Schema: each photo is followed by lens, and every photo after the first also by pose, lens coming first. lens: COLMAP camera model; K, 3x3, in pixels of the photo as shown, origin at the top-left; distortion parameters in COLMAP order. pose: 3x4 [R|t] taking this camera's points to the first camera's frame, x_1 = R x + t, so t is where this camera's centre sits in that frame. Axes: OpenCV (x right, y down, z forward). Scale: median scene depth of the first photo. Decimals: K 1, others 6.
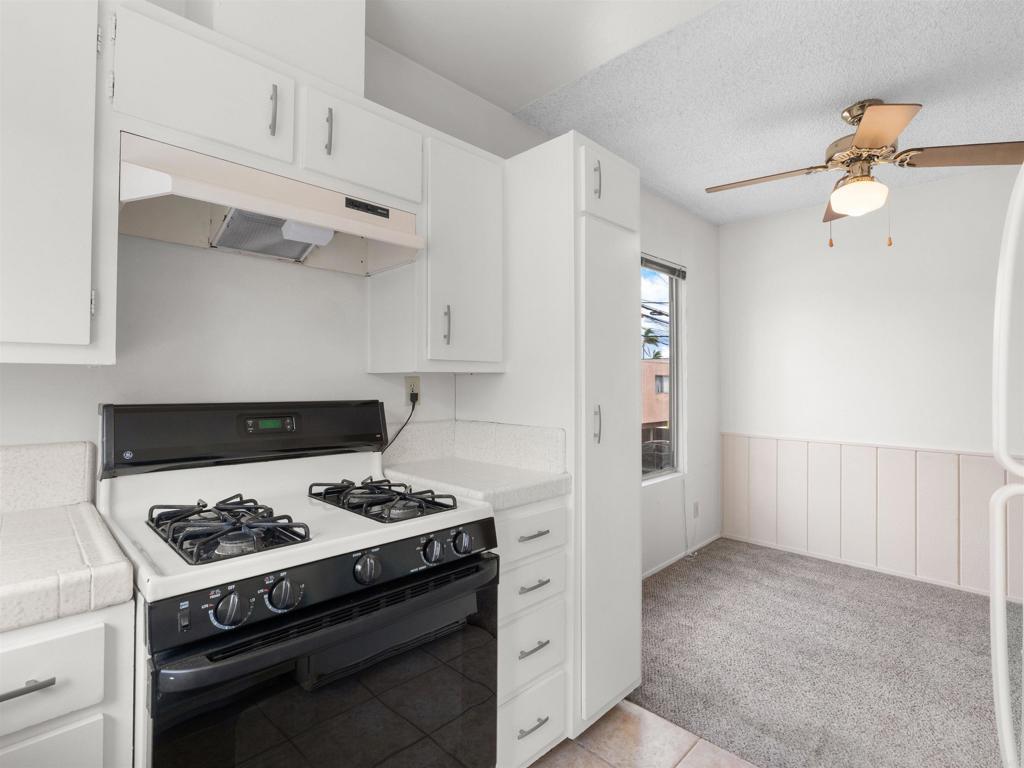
lens RADIAL K [[501.9, 0, 513.5], [0, 501.9, 373.6], [0, 0, 1]] dist [0.001847, 0.000411]
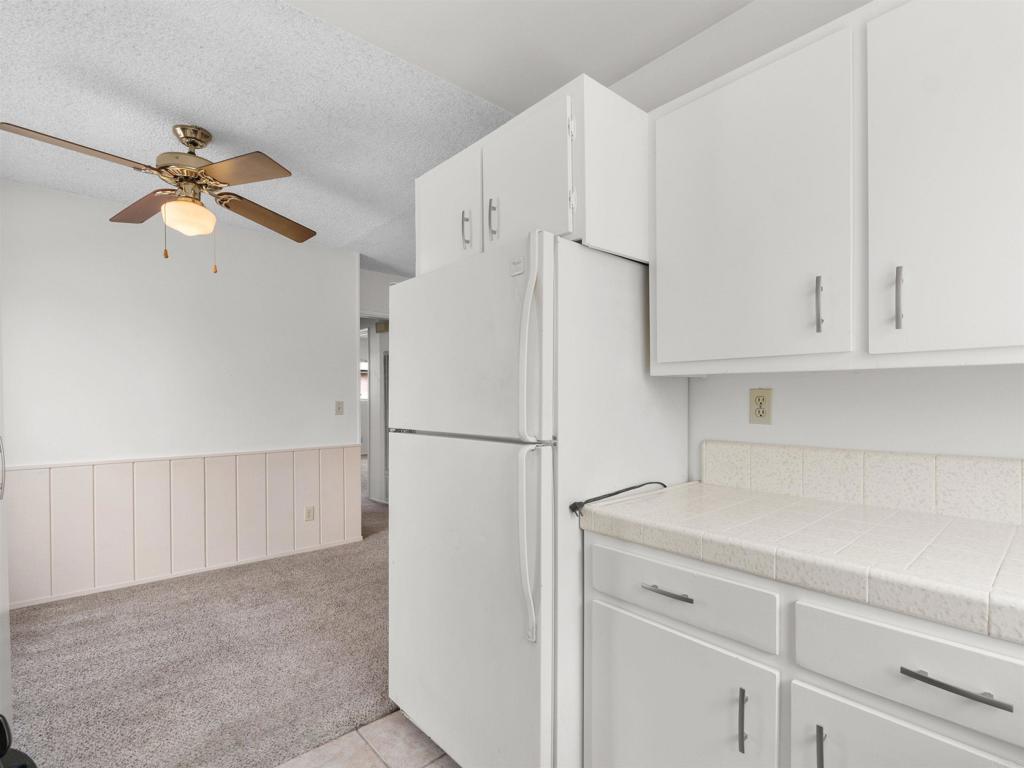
lens RADIAL K [[490.4, 0, 513.2], [0, 490.4, 404.4], [0, 0, 1]] dist [-0.002009, -0.000164]
pose [[0.085522, -0.019887, 0.996138, -0.227138], [-0.012678, 0.999698, 0.021047, 0.002483], [-0.996256, -0.014429, 0.085244, 0.210955]]
